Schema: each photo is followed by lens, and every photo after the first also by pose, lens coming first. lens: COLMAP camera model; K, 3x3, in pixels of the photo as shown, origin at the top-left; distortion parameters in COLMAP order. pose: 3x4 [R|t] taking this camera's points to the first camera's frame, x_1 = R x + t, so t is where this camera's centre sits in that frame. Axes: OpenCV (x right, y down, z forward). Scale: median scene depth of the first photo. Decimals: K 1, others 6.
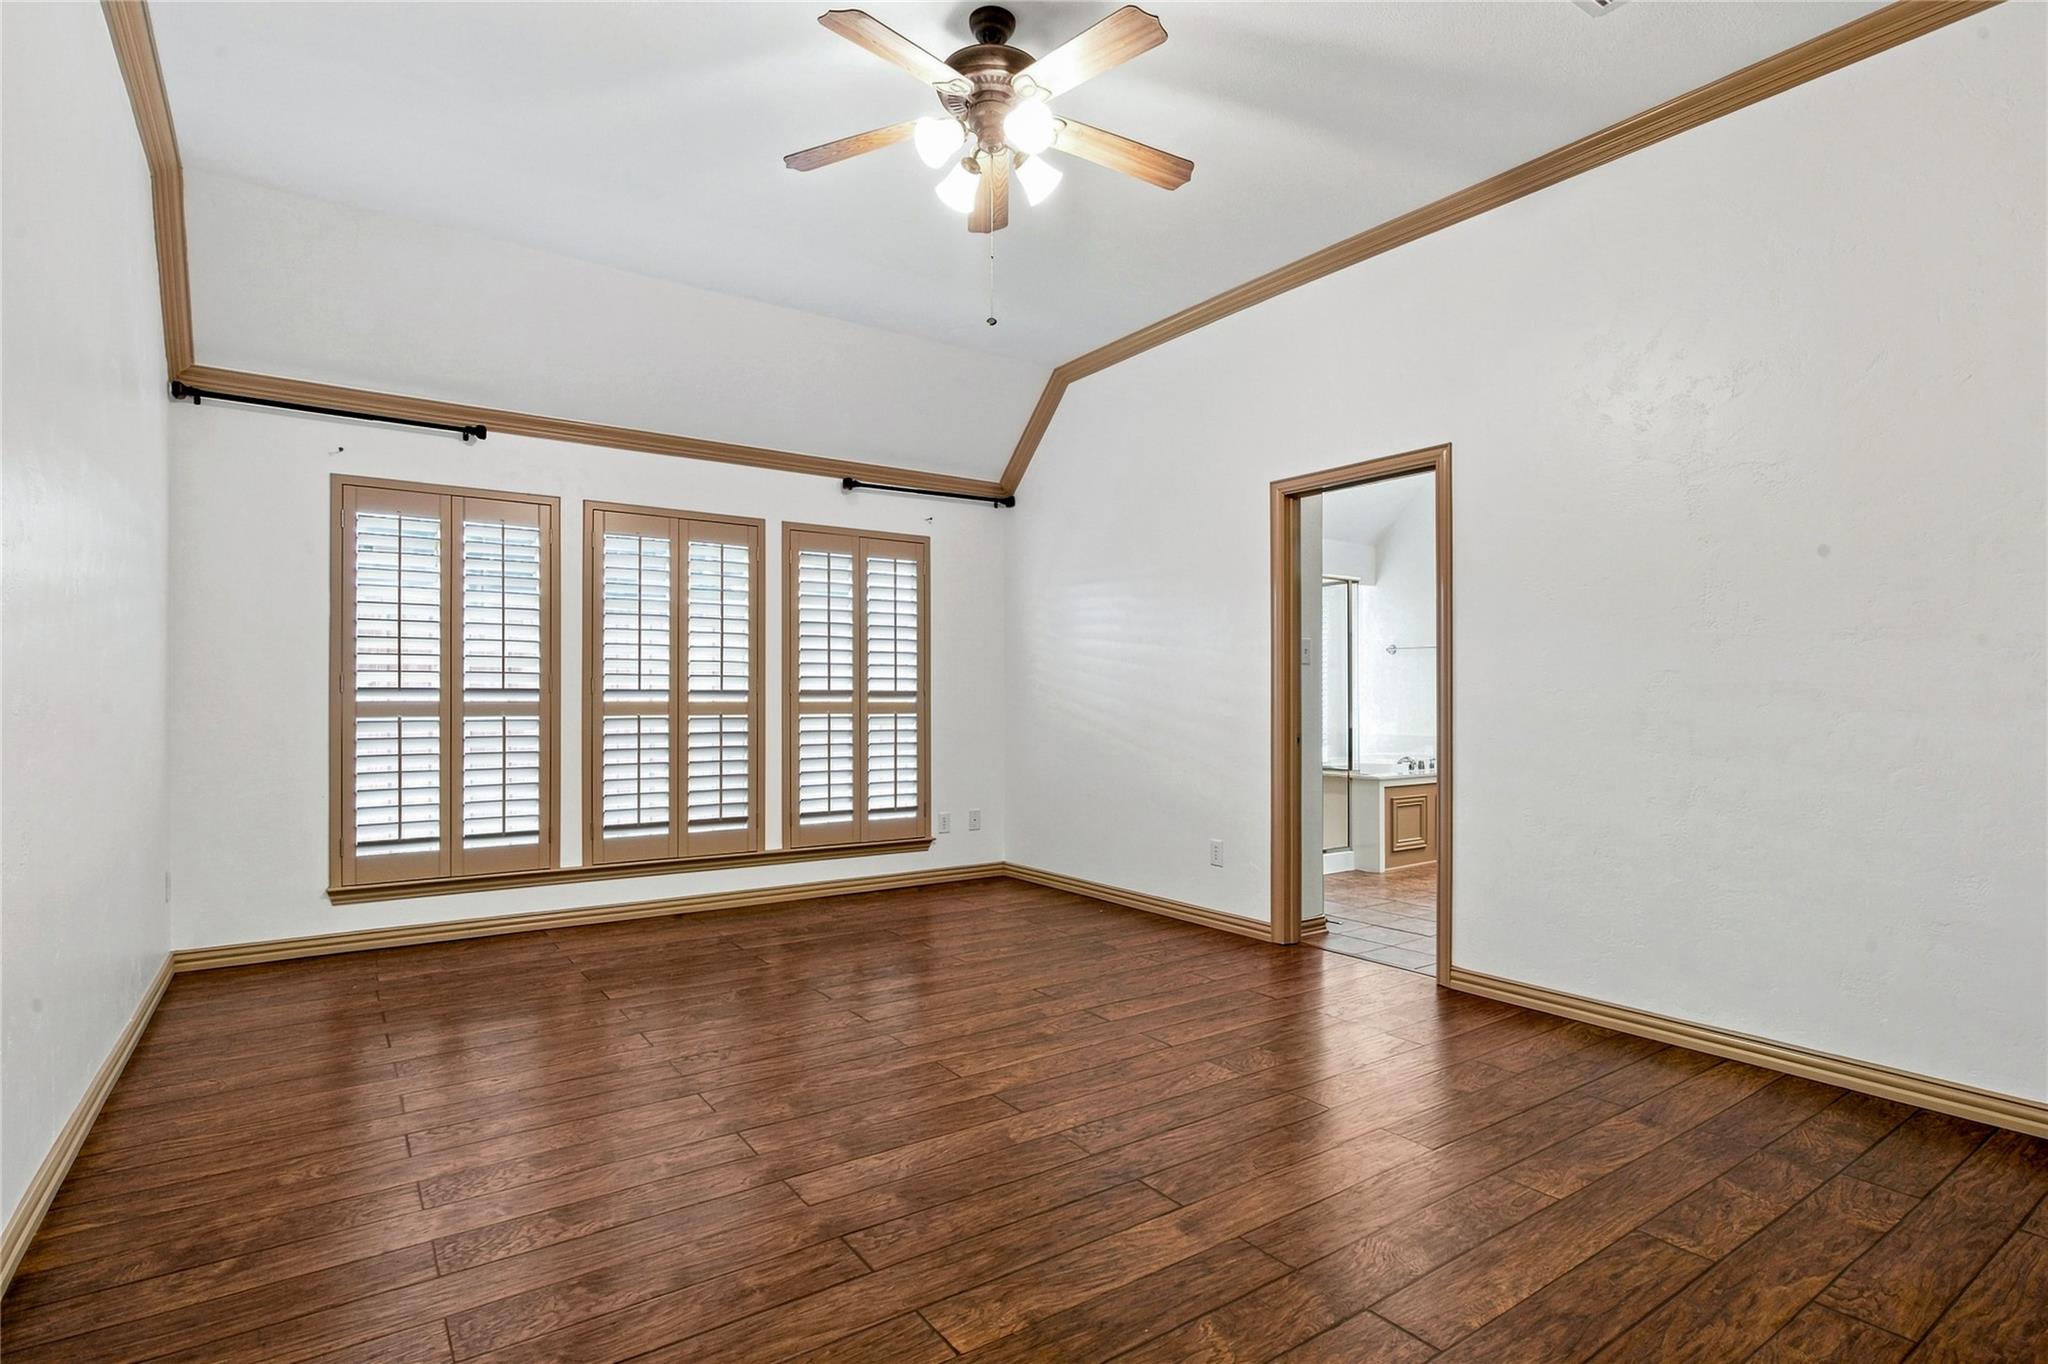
lens RADIAL K [[1030.1, 0, 1032.7], [0, 1030.1, 681.9], [0, 0, 1]] dist [-0.005128, 0.000517]
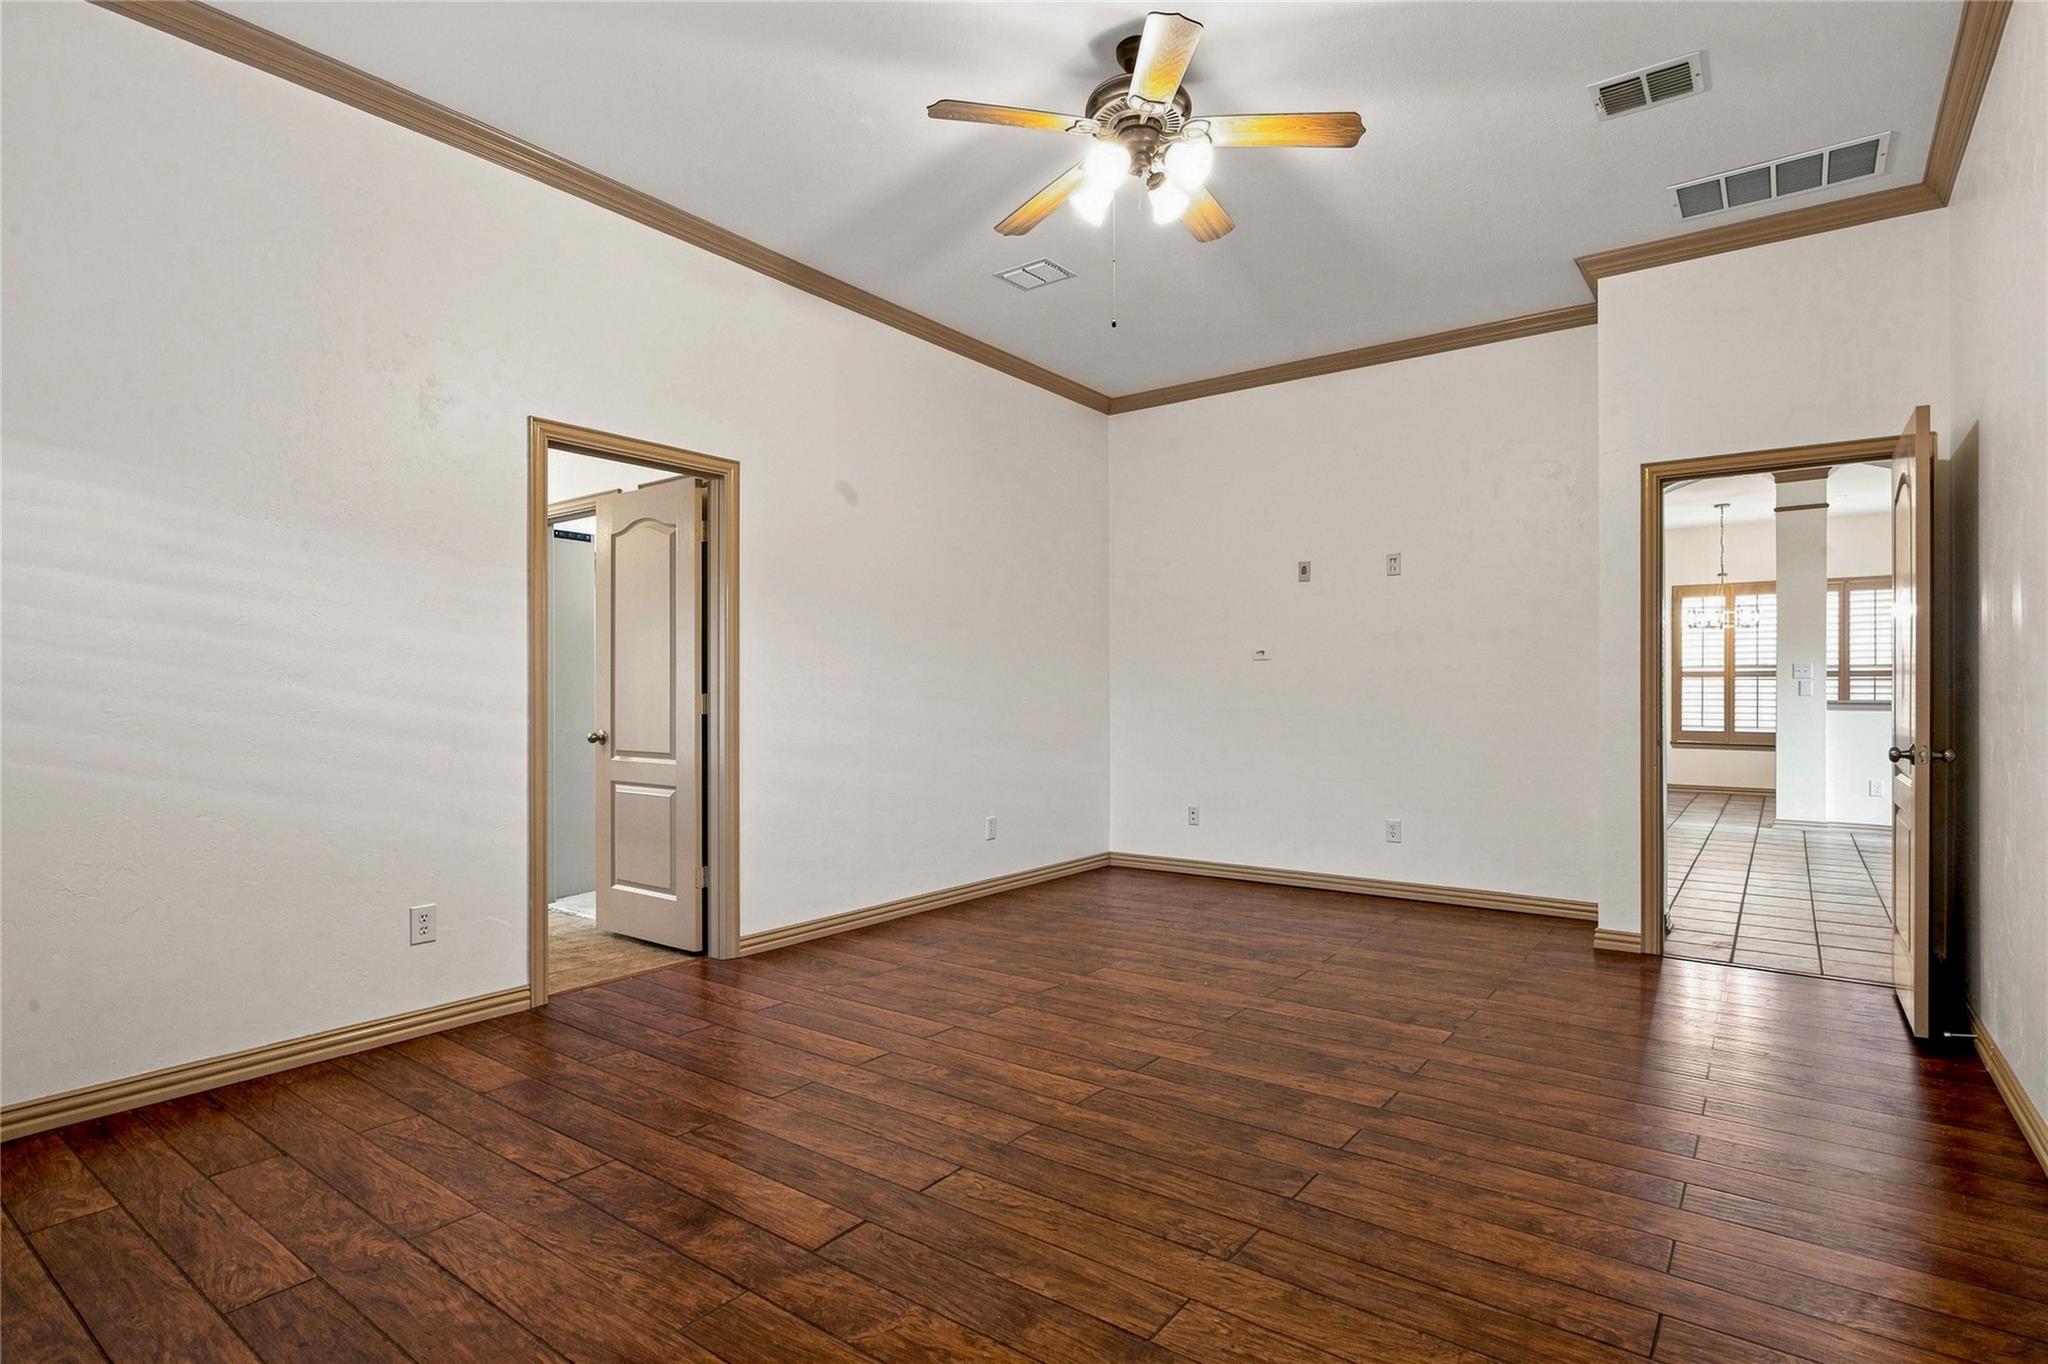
lens RADIAL K [[1030.1, 0, 1029.6], [0, 1030.1, 689.7], [0, 0, 1]] dist [-0.005128, 0.000517]
pose [[-0.320498, 0.005732, 0.947232, -0.940381], [-0.016143, 0.999803, -0.011512, 0.023963], [-0.947112, -0.018980, -0.320342, 1.356044]]
